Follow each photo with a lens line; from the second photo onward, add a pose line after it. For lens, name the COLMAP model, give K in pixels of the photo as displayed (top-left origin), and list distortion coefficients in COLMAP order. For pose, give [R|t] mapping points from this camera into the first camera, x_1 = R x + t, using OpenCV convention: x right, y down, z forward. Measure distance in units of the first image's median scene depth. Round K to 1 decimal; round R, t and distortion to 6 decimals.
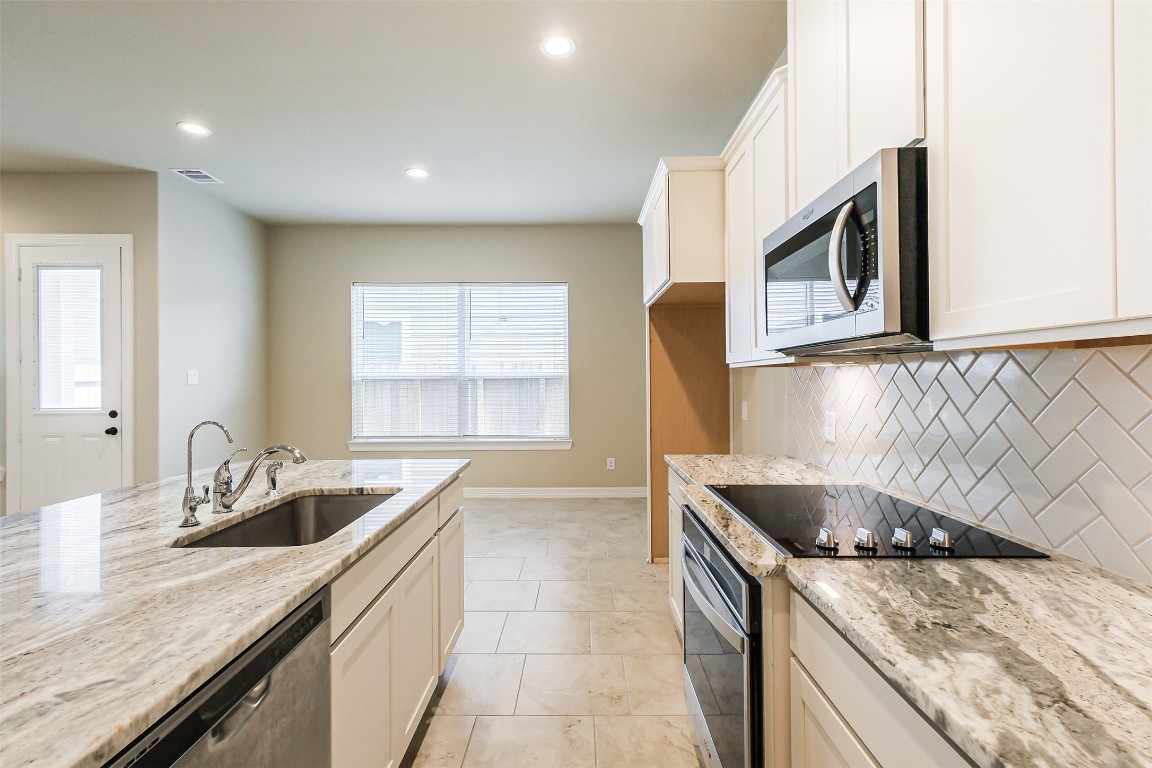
lens RADIAL K [[526.1, 0, 574.4], [0, 526.1, 381.7], [0, 0, 1]] dist [0.009038, -0.001225]
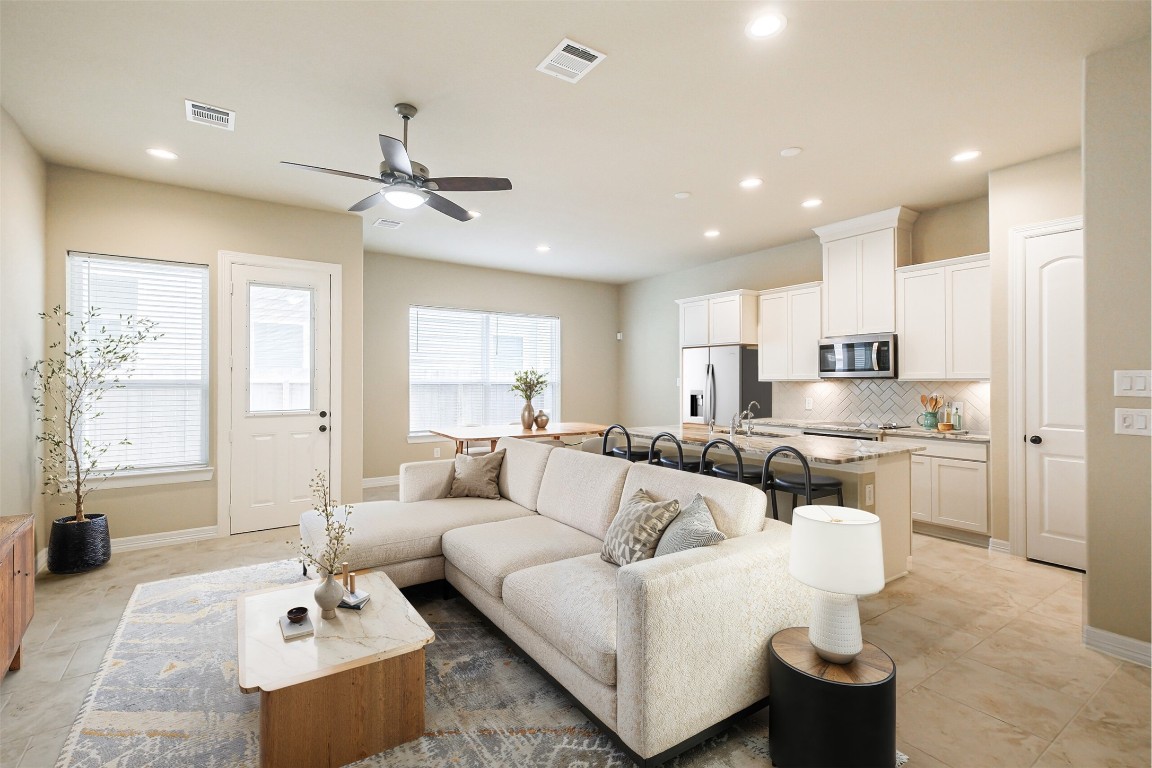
lens RADIAL K [[526.1, 0, 571.9], [0, 526.1, 380.0], [0, 0, 1]] dist [0.009038, -0.001225]
pose [[0.823747, 0.005625, 0.566930, -1.080994], [-0.002431, 0.999977, -0.006389, -0.009092], [-0.566953, 0.003885, 0.823741, -0.290277]]
